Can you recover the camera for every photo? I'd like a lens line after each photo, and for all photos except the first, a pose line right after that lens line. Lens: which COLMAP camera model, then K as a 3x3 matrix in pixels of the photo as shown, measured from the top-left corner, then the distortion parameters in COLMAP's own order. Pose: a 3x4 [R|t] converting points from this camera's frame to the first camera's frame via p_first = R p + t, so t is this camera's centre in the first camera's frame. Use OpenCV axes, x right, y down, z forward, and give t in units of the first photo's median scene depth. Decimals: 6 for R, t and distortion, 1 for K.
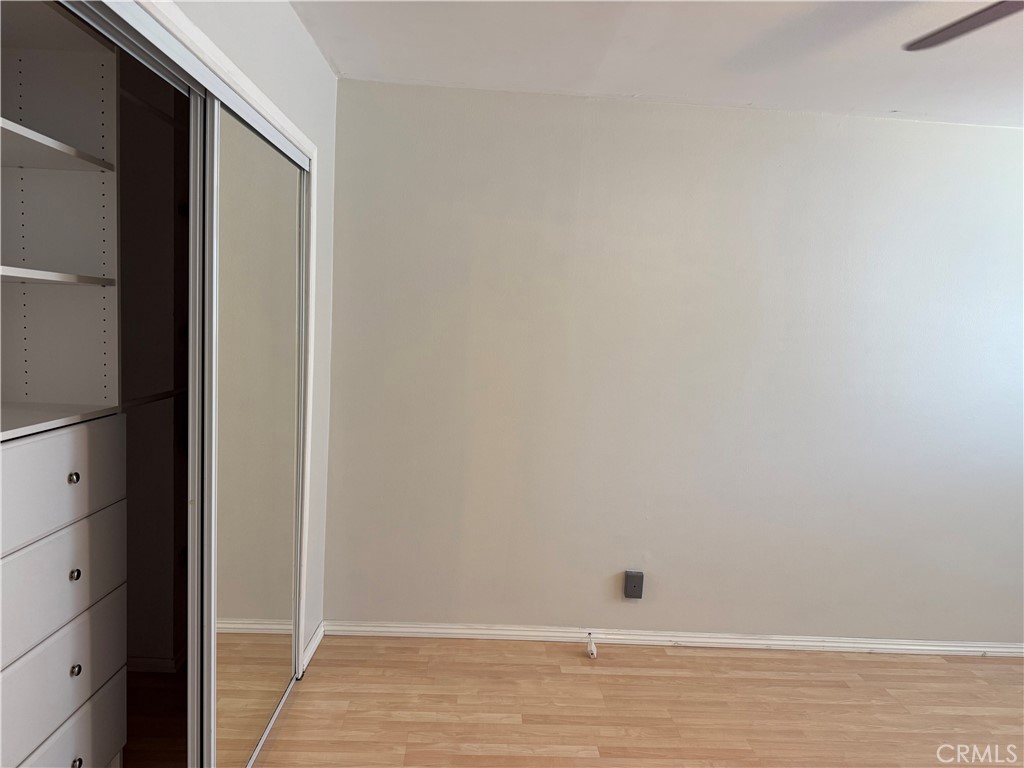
lens RADIAL K [[738.6, 0, 512.0], [0, 738.6, 384.0], [0, 0, 1]] dist [0.043049, -0.038905]
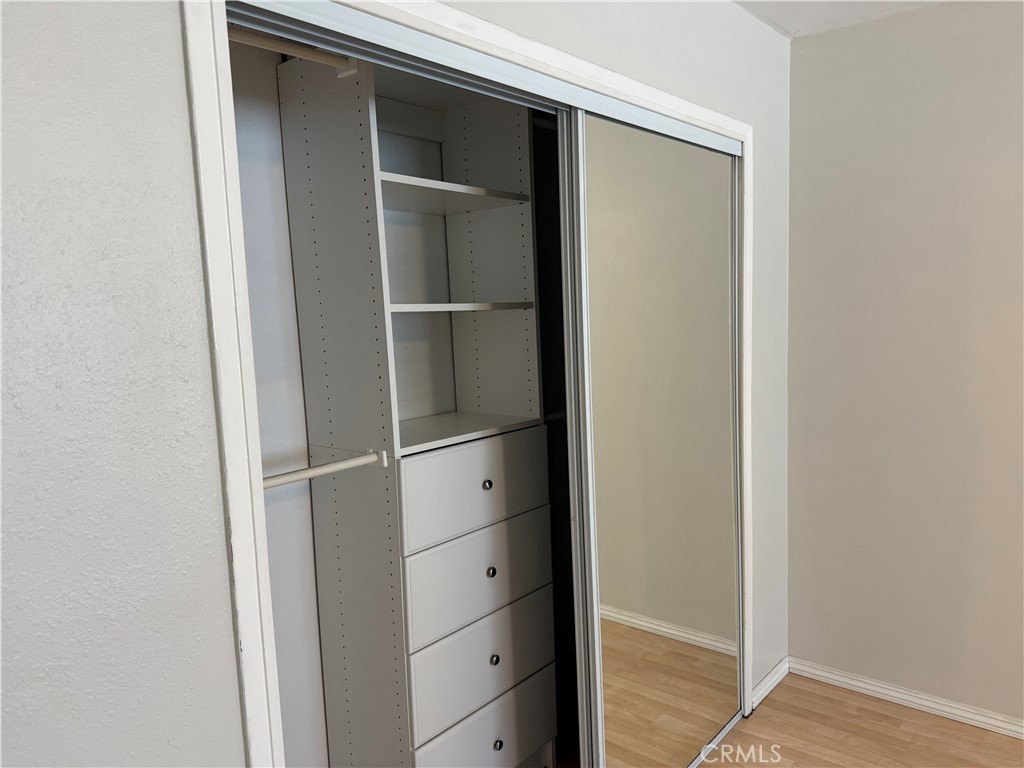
lens RADIAL K [[734.7, 0, 506.1], [0, 734.7, 384.3], [0, 0, 1]] dist [0.040141, -0.037435]
pose [[0.731438, -0.015604, -0.681729, 0.124270], [0.021919, 0.999760, 0.000634, -0.016547], [0.681555, -0.015407, 0.731605, 0.146235]]
